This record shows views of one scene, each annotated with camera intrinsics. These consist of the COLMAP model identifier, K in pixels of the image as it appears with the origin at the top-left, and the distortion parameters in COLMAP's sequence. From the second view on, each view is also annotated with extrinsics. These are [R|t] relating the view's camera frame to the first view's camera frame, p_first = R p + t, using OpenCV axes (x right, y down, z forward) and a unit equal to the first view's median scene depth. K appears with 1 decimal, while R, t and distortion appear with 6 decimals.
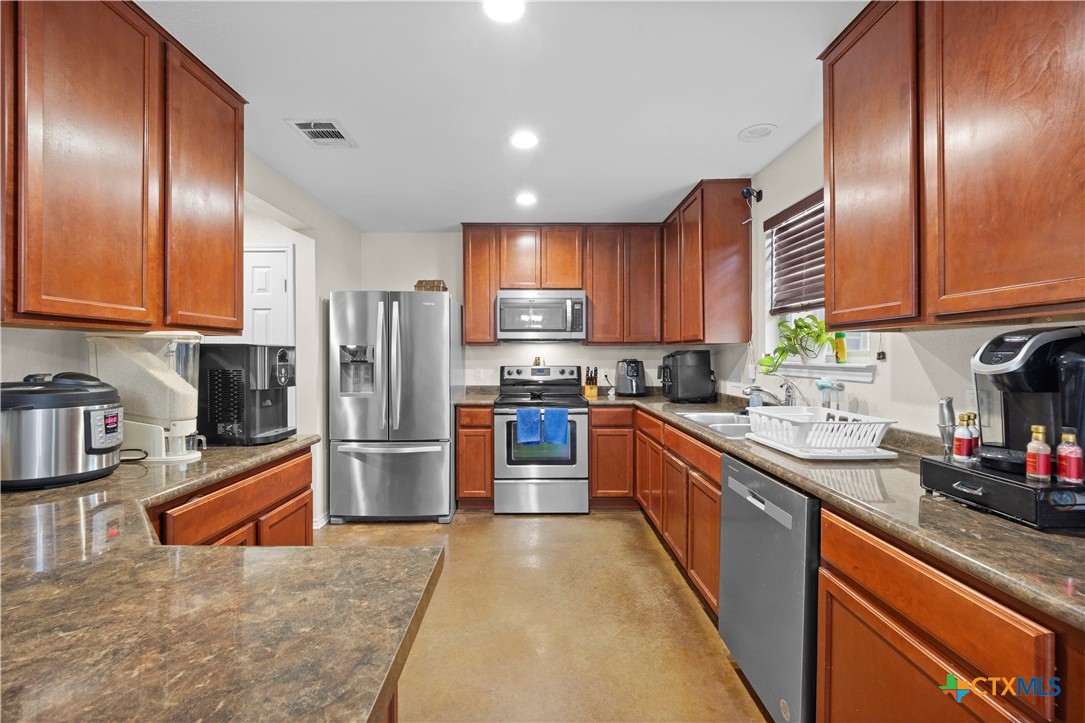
lens RADIAL K [[447.0, 0, 535.0], [0, 447.0, 356.6], [0, 0, 1]] dist [-0.000766, -0.000667]
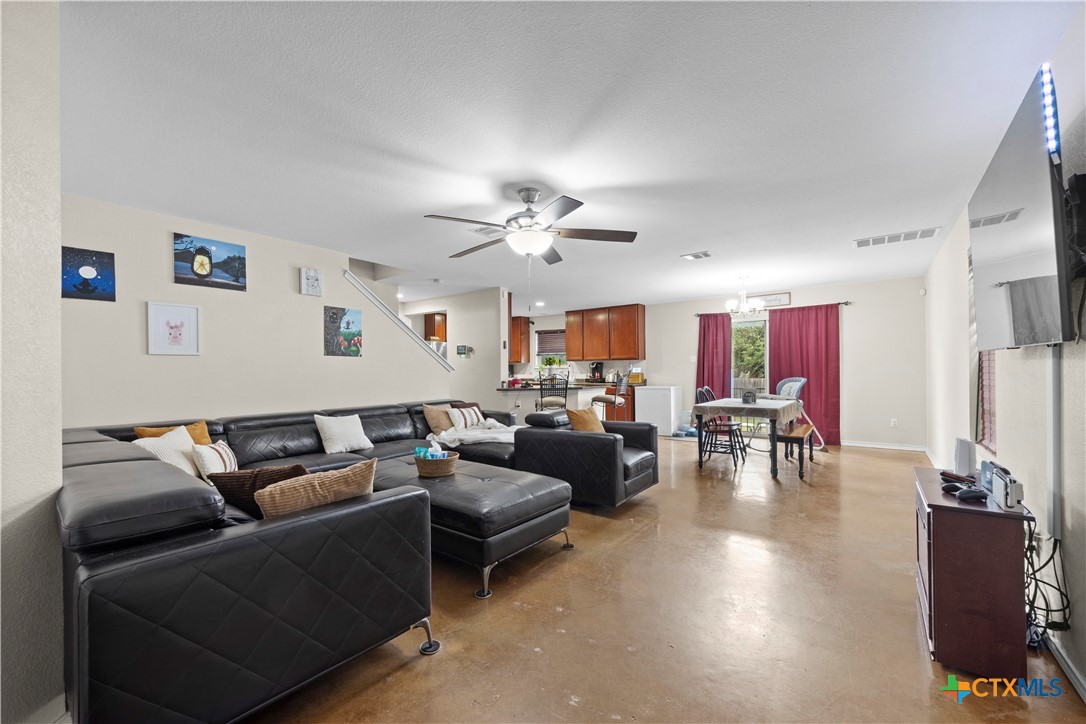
lens RADIAL K [[435.7, 0, 540.9], [0, 435.7, 371.3], [0, 0, 1]] dist [0.004082, 0.000090]
pose [[0.593823, -0.005240, 0.804579, -2.386082], [0.010851, 0.999940, -0.001497, 0.044846], [-0.804522, 0.009619, 0.593844, -1.204270]]
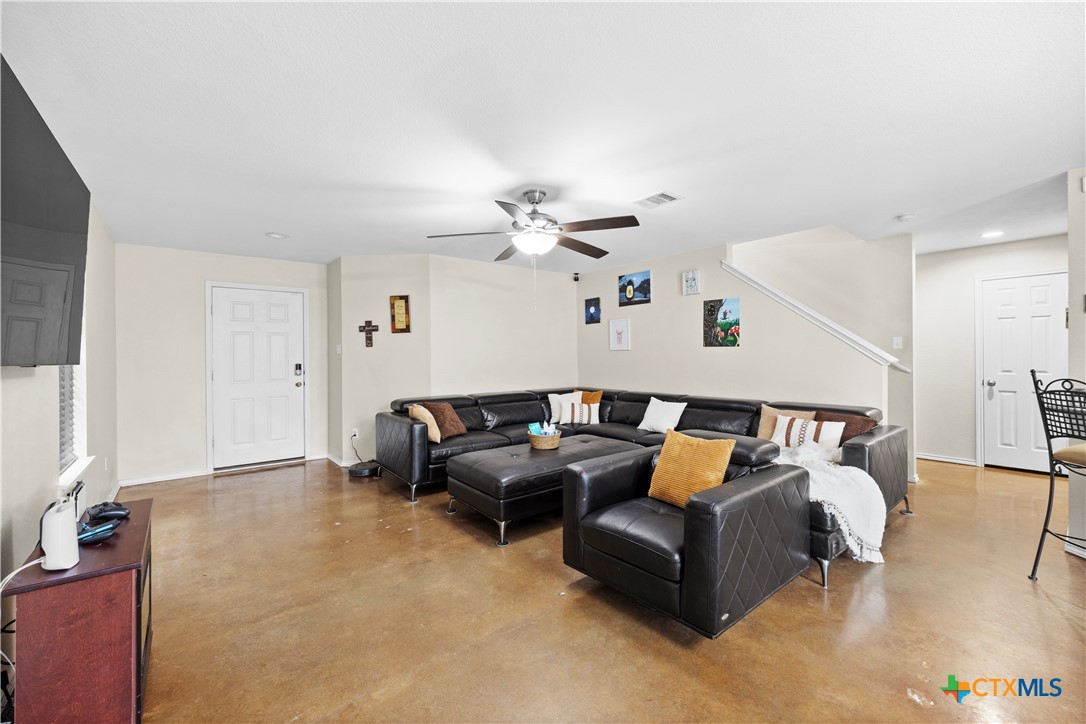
lens RADIAL K [[447.4, 0, 537.0], [0, 447.4, 355.9], [0, 0, 1]] dist [-0.000766, -0.000667]
pose [[0.632981, -0.003109, -0.774161, -0.621313], [0.005837, 0.999983, 0.000756, 0.006814], [0.774145, -0.004997, 0.632988, -1.255710]]
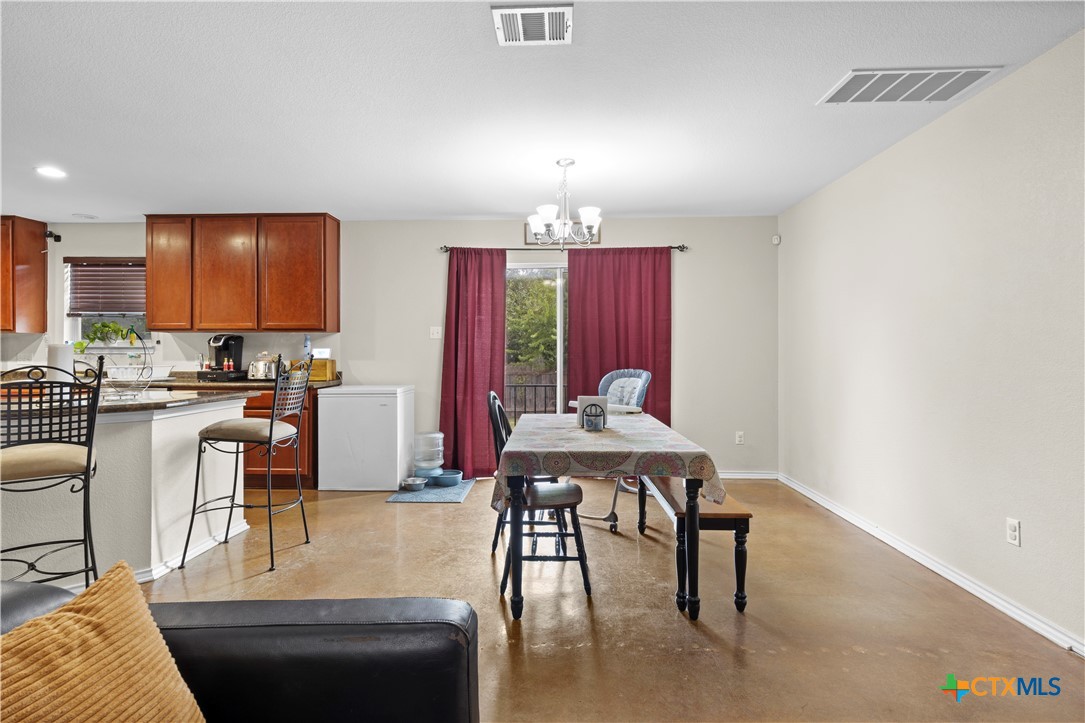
lens RADIAL K [[556.6, 0, 534.8], [0, 556.6, 352.3], [0, 0, 1]] dist [0.001968, -0.000865]
pose [[0.024553, -0.000221, 0.999698, -1.387911], [0.003100, 0.999995, 0.000145, 0.038137], [-0.999694, 0.003096, 0.024554, -0.698807]]
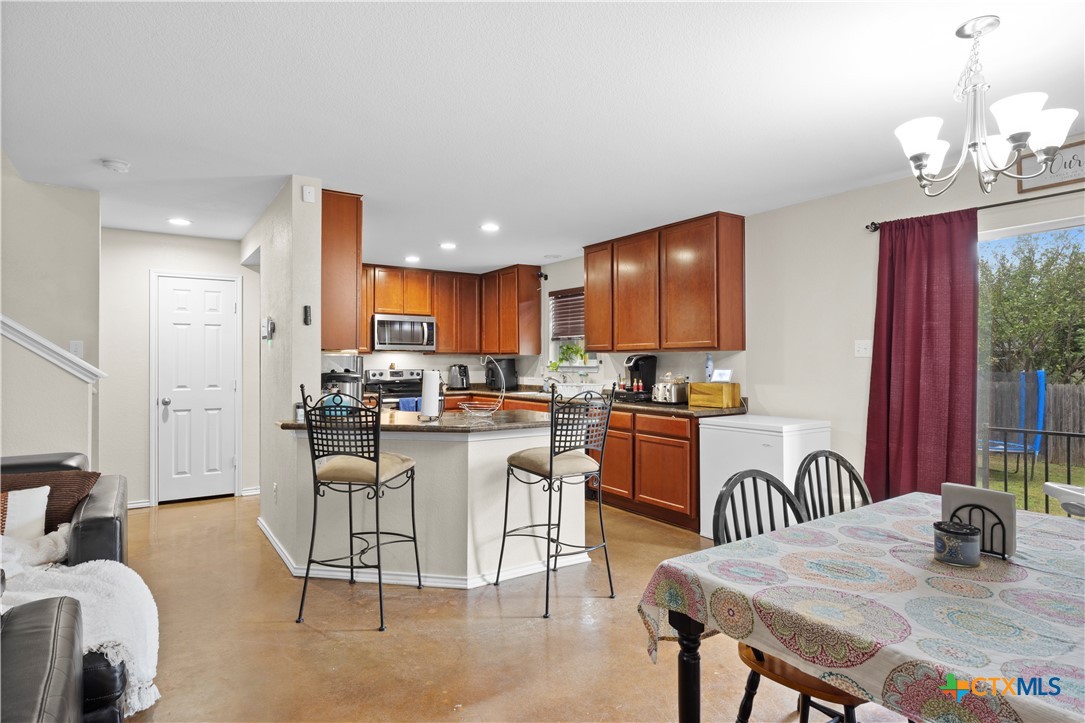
lens RADIAL K [[583.3, 0, 542.4], [0, 583.3, 358.9], [0, 0, 1]] dist [0.003491, -0.001149]
pose [[0.820759, 0.003326, 0.571265, -0.923632], [0.001623, 0.999965, -0.008155, 0.004765], [-0.571272, 0.007620, 0.820725, -1.019976]]
